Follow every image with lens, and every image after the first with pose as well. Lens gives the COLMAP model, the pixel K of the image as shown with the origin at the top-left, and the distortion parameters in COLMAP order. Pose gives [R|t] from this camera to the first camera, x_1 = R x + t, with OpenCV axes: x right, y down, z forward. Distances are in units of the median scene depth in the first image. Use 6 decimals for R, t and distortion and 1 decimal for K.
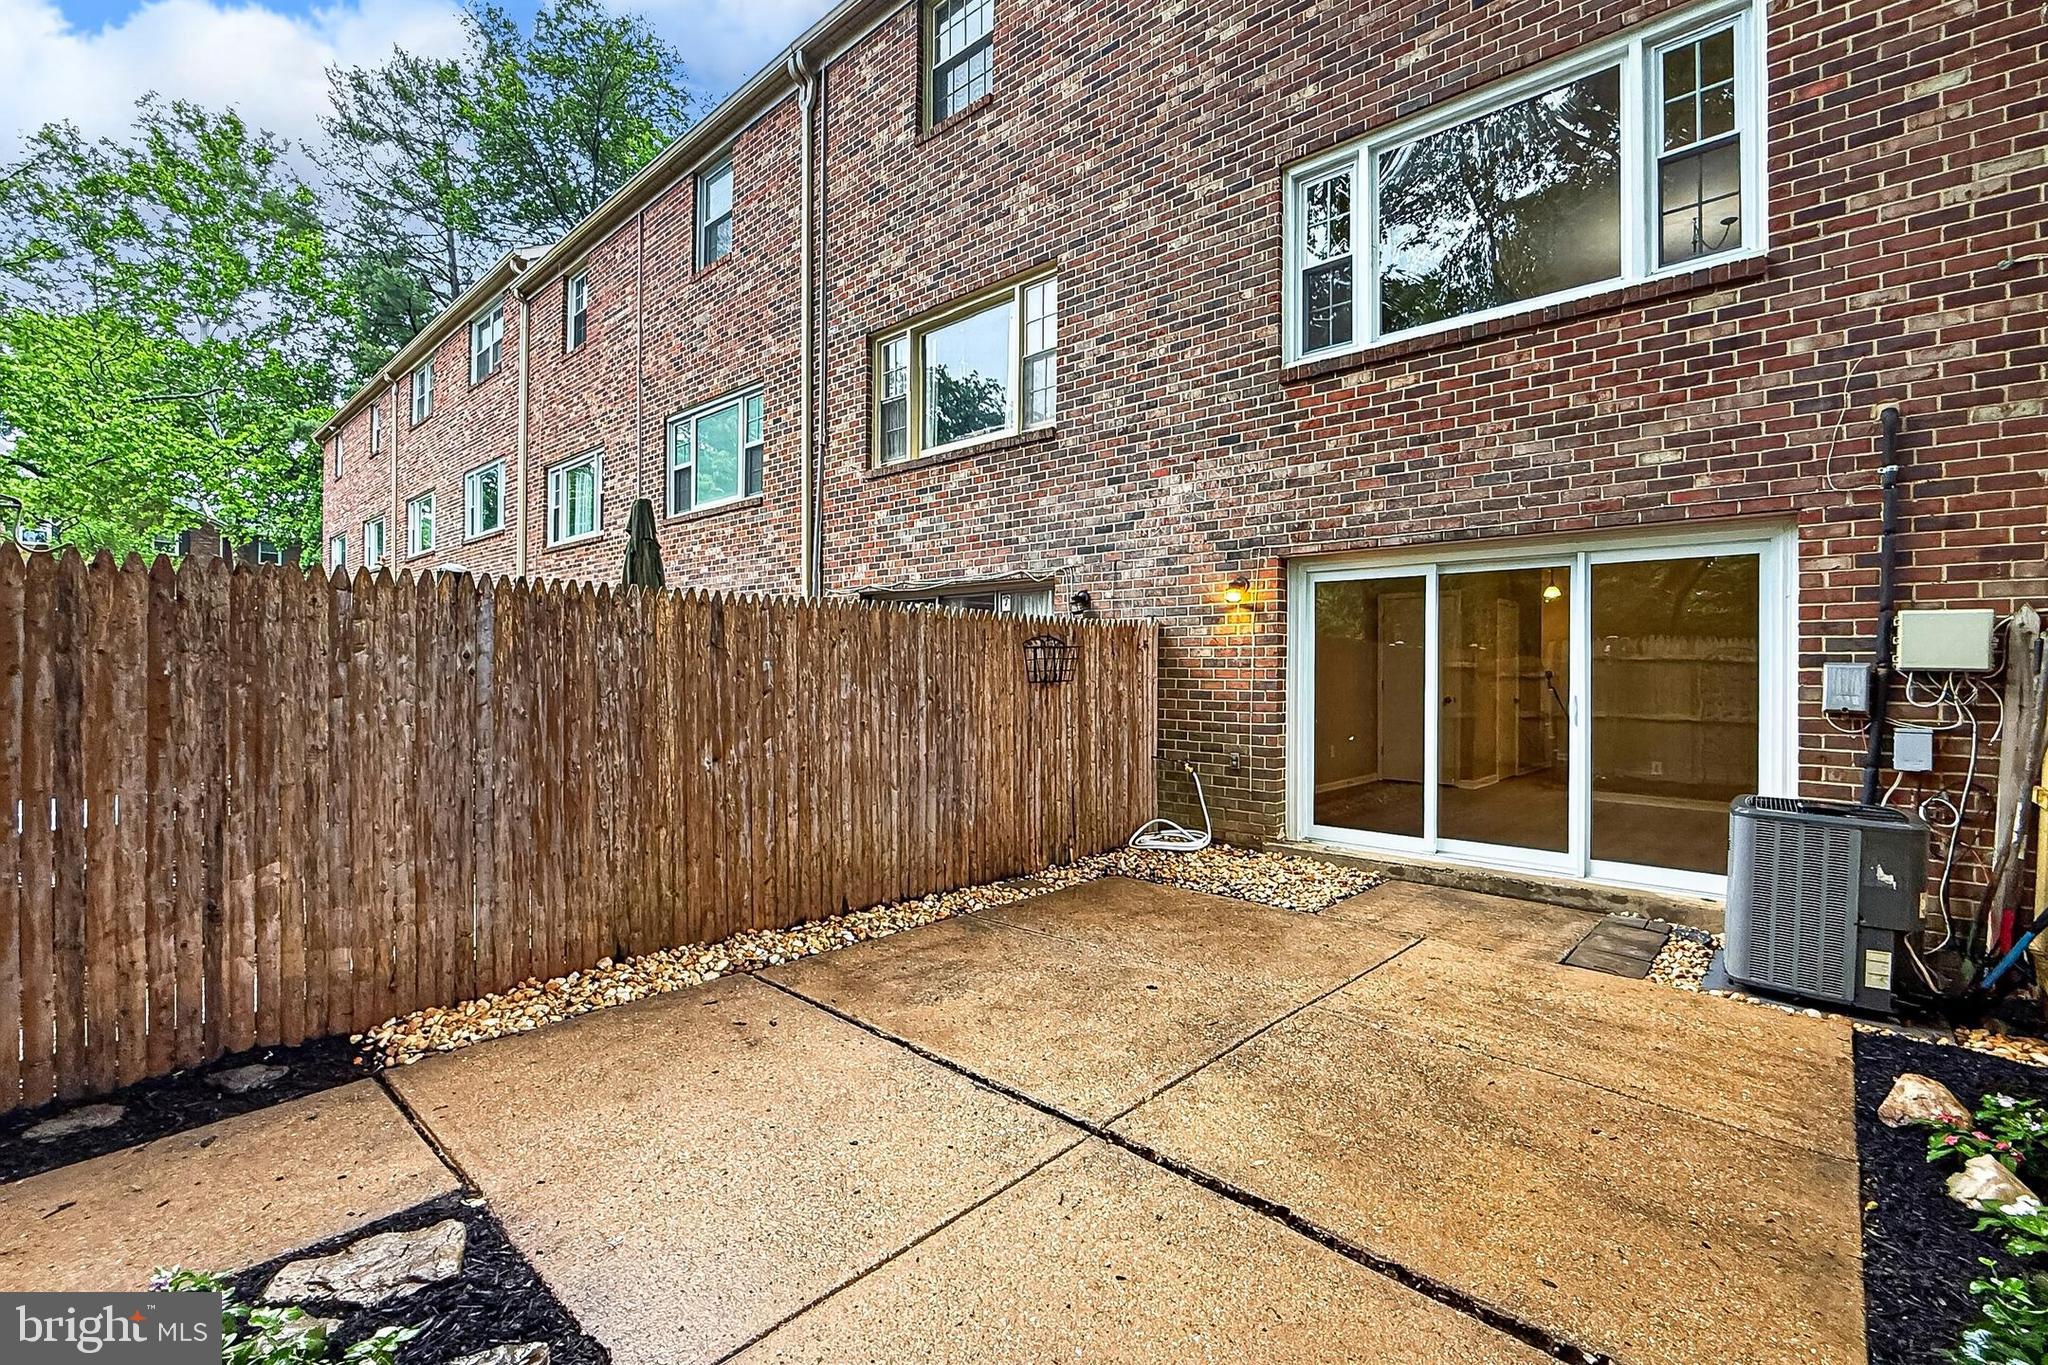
lens RADIAL K [[919.1, 0, 1024.0], [0, 919.1, 682.5], [0, 0, 1]] dist [0.001295, -0.000173]
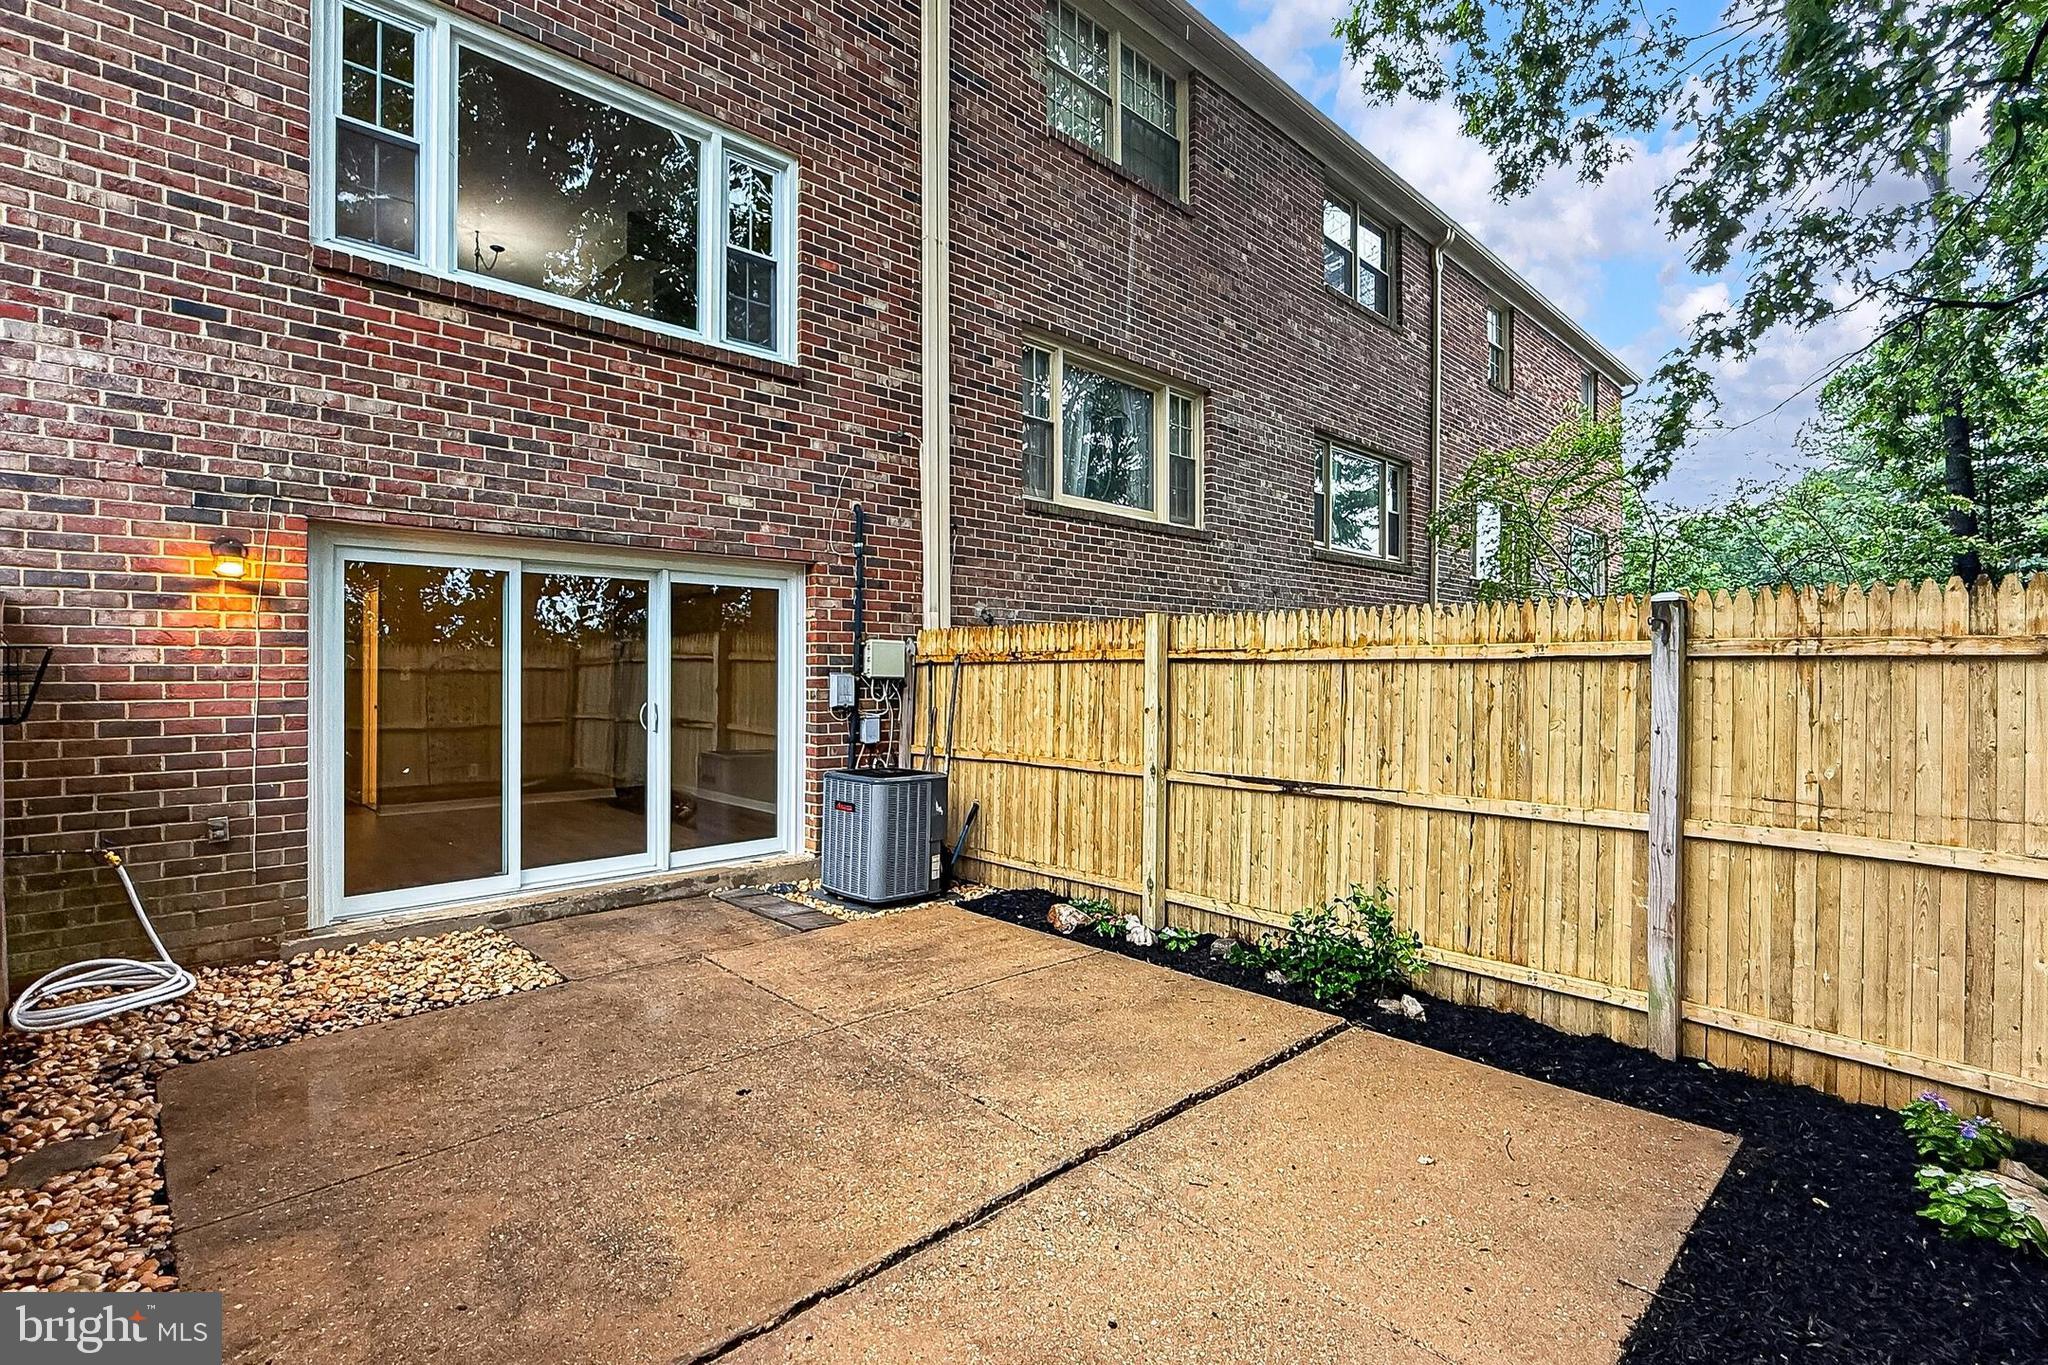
lens RADIAL K [[955.5, 0, 1040.4], [0, 955.5, 681.7], [0, 0, 1]] dist [-0.011021, 0.000244]
pose [[0.029030, -0.020733, 0.999364, -0.555016], [0.009369, 0.999747, 0.020468, -0.032833], [-0.999535, 0.008769, 0.029217, 0.588302]]
